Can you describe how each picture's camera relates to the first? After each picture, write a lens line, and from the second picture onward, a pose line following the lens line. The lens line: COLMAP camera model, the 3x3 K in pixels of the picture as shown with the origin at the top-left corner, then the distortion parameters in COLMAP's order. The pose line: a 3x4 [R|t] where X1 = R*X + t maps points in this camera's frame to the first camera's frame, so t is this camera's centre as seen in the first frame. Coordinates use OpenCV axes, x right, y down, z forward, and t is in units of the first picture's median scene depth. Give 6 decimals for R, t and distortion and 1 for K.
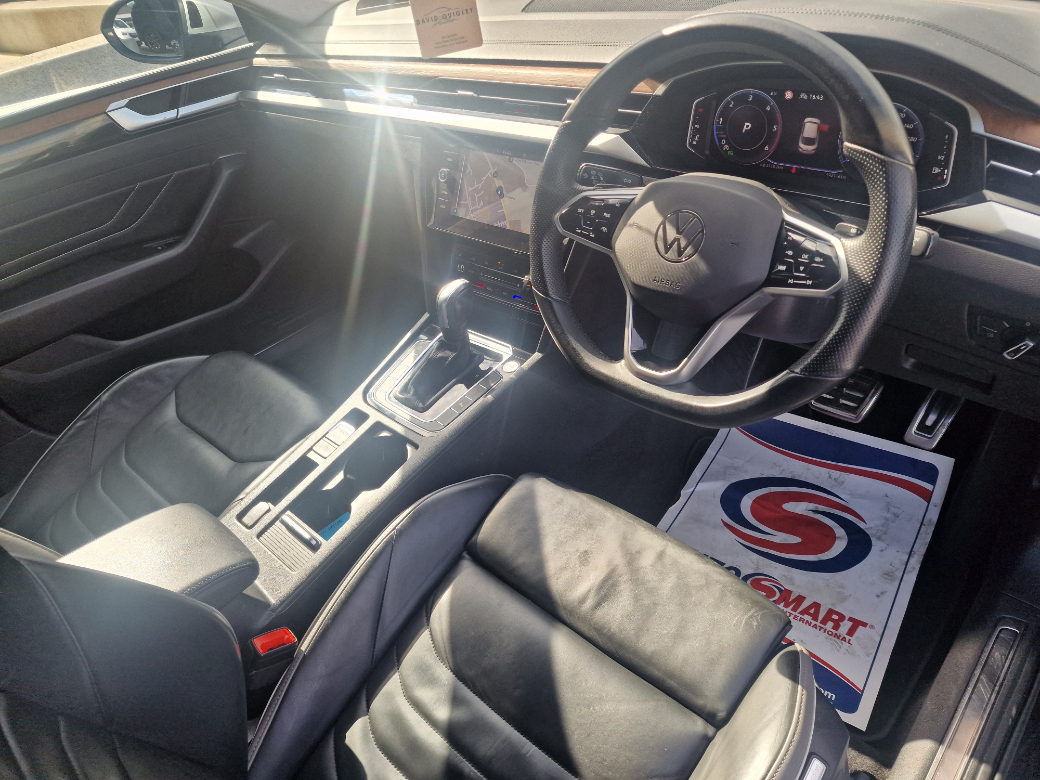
lens RADIAL K [[685.5, 0, 521.1], [0, 685.5, 381.9], [0, 0, 1]] dist [0.051741, -0.055448]
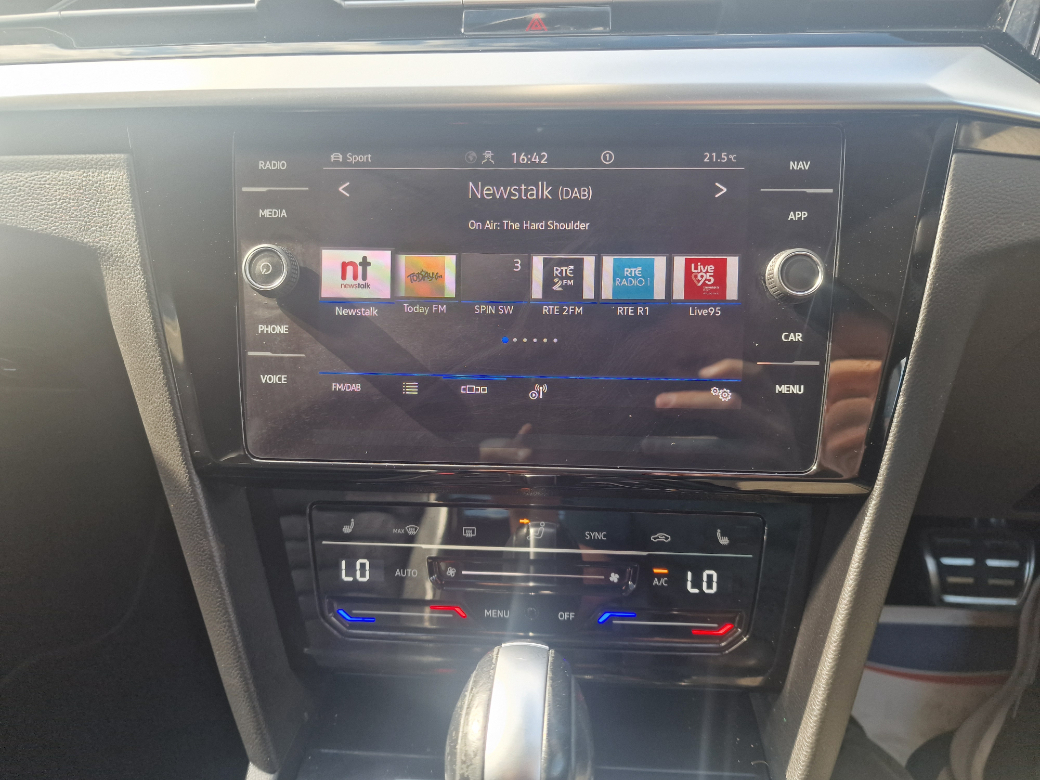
lens RADIAL K [[699.4, 0, 518.4], [0, 699.4, 387.8], [0, 0, 1]] dist [0.032906, -0.035484]
pose [[0.815218, -0.175756, 0.551842, -0.210317], [0.286861, 0.950285, -0.121115, -0.212358], [-0.503121, 0.257037, 0.825107, 0.807278]]
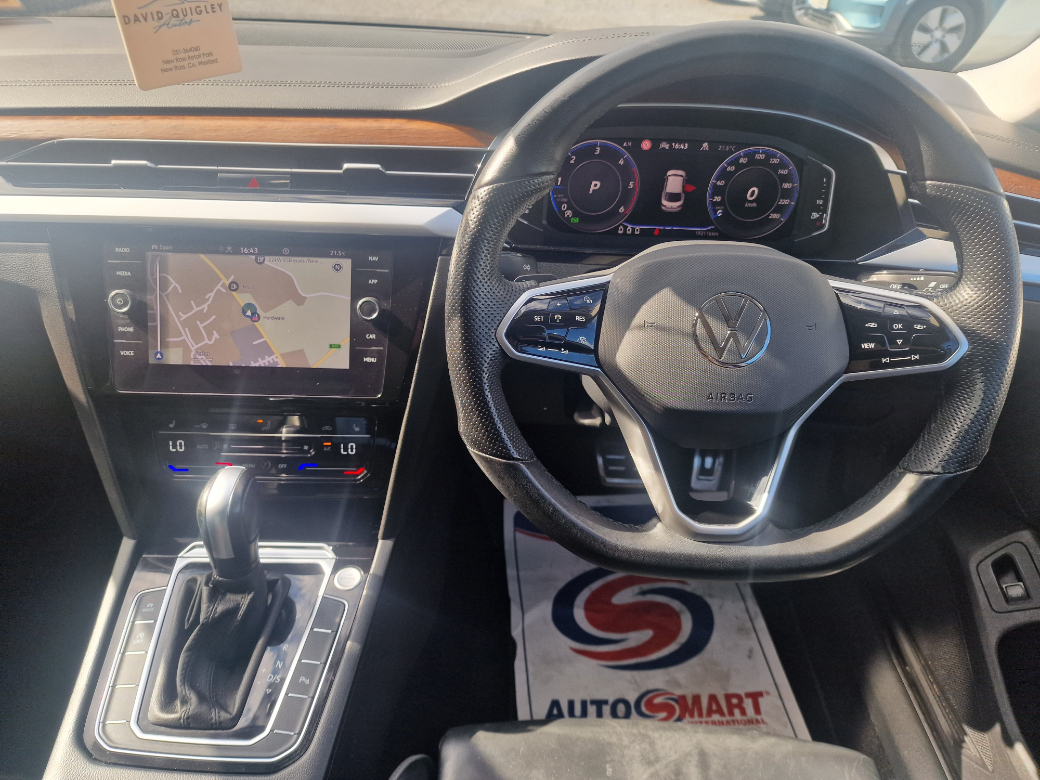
lens RADIAL K [[699.4, 0, 518.4], [0, 699.4, 387.8], [0, 0, 1]] dist [0.032906, -0.035484]
pose [[0.758344, -0.226350, 0.611293, -0.257886], [0.288968, 0.957330, -0.004000, -0.146465], [-0.584304, 0.179678, 0.791394, 0.394281]]
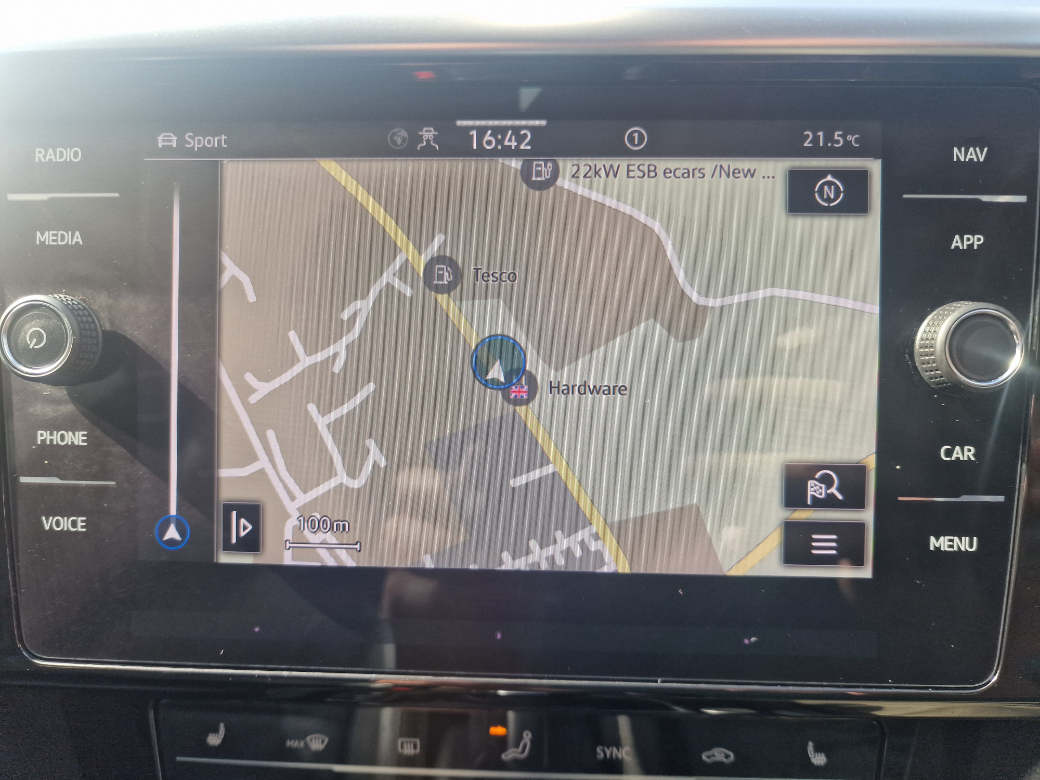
lens RADIAL K [[711.4, 0, 520.0], [0, 711.4, 390.0], [0, 0, 1]] dist [0.003894, -0.021741]
pose [[0.804713, -0.192449, 0.561604, -0.128577], [0.295364, 0.950392, -0.097544, -0.264525], [-0.514972, 0.244373, 0.821636, 0.897267]]
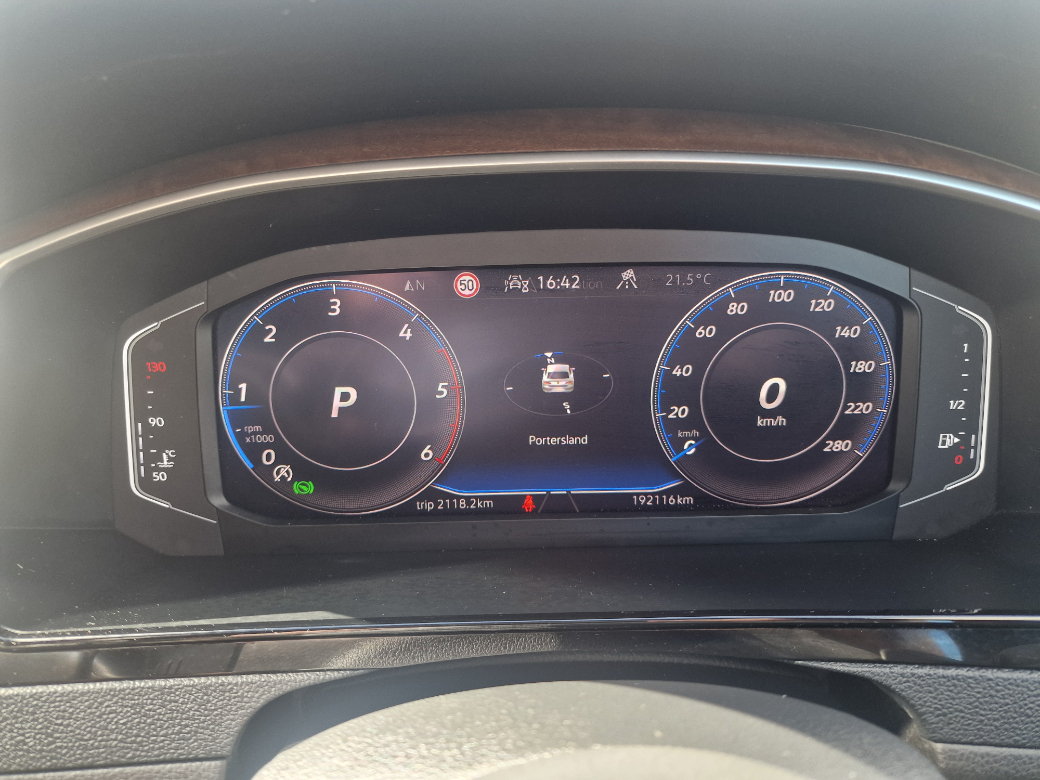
lens RADIAL K [[699.4, 0, 518.4], [0, 699.4, 387.8], [0, 0, 1]] dist [0.032906, -0.035484]
pose [[0.727760, -0.147975, 0.669678, 0.160195], [0.355543, 0.916392, -0.183890, -0.256873], [-0.586476, 0.371927, 0.719525, 0.651695]]
